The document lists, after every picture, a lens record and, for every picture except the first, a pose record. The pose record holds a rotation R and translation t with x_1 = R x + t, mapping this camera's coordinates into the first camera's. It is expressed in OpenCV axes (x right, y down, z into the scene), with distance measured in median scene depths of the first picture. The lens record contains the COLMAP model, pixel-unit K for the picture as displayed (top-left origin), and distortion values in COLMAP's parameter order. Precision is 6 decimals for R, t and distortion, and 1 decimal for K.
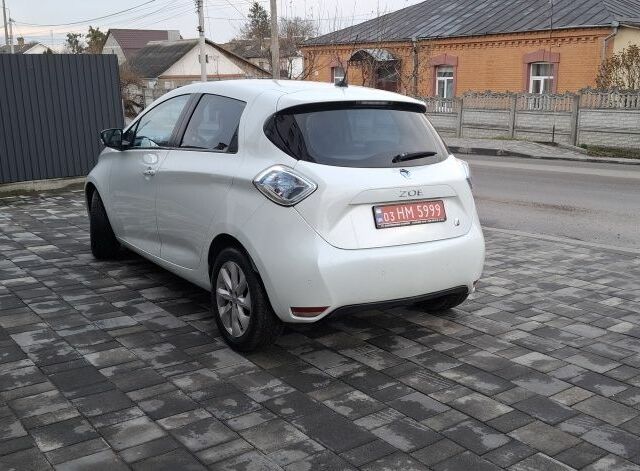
lens RADIAL K [[694.0, 0, 325.8], [0, 694.0, 236.8], [0, 0, 1]] dist [0.080114, 0.000000]
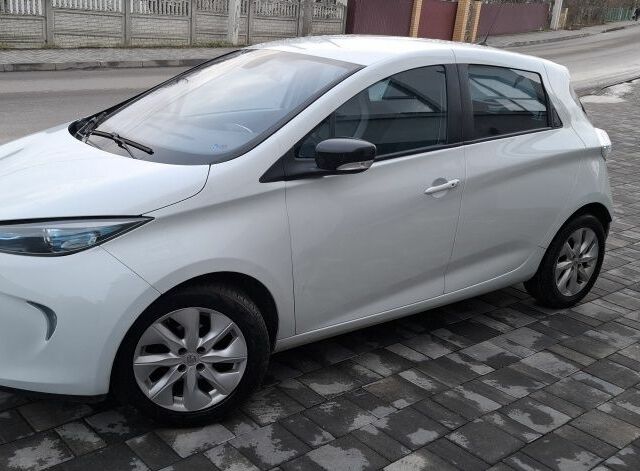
lens RADIAL K [[694.0, 0, 321.4], [0, 694.0, 235.1], [0, 0, 1]] dist [0.080114, 0.000000]
pose [[-0.059246, -0.314155, 0.947521, -0.989030], [0.130594, 0.938592, 0.319360, -0.306533], [-0.989664, 0.142662, -0.014581, 1.231533]]
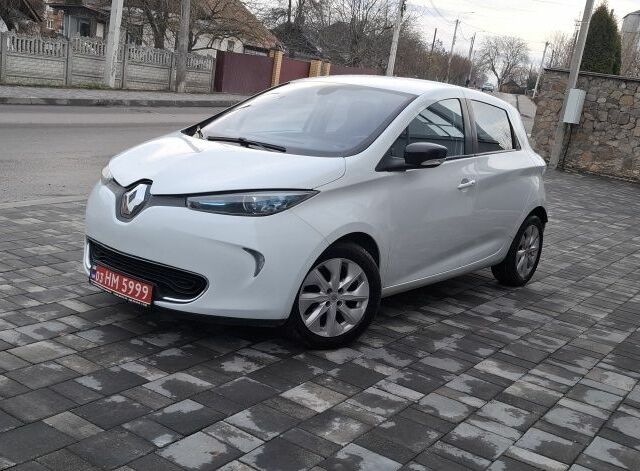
lens RADIAL K [[694.0, 0, 321.5], [0, 694.0, 233.2], [0, 0, 1]] dist [0.080114, 0.000000]
pose [[-0.288718, -0.239836, 0.926888, -1.185960], [0.068066, 0.960524, 0.269741, -0.323953], [-0.954992, 0.140968, -0.260996, 1.569241]]
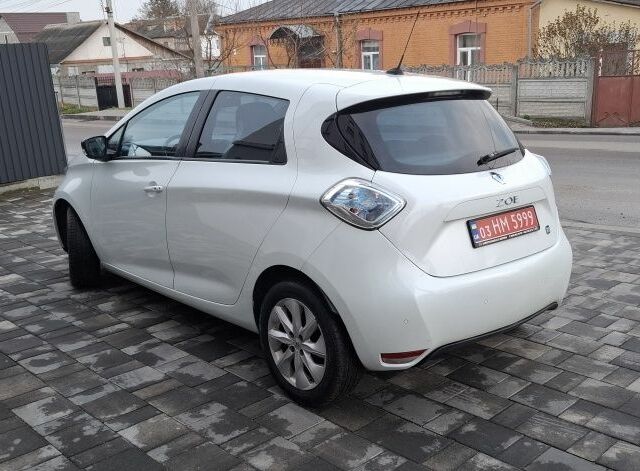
lens RADIAL K [[694.0, 0, 317.6], [0, 694.0, 242.5], [0, 0, 1]] dist [0.080114, 0.000000]
pose [[0.992055, -0.070197, 0.104398, -0.162848], [0.066137, 0.996932, 0.041864, -0.054340], [-0.107016, -0.034627, 0.993654, 0.167267]]
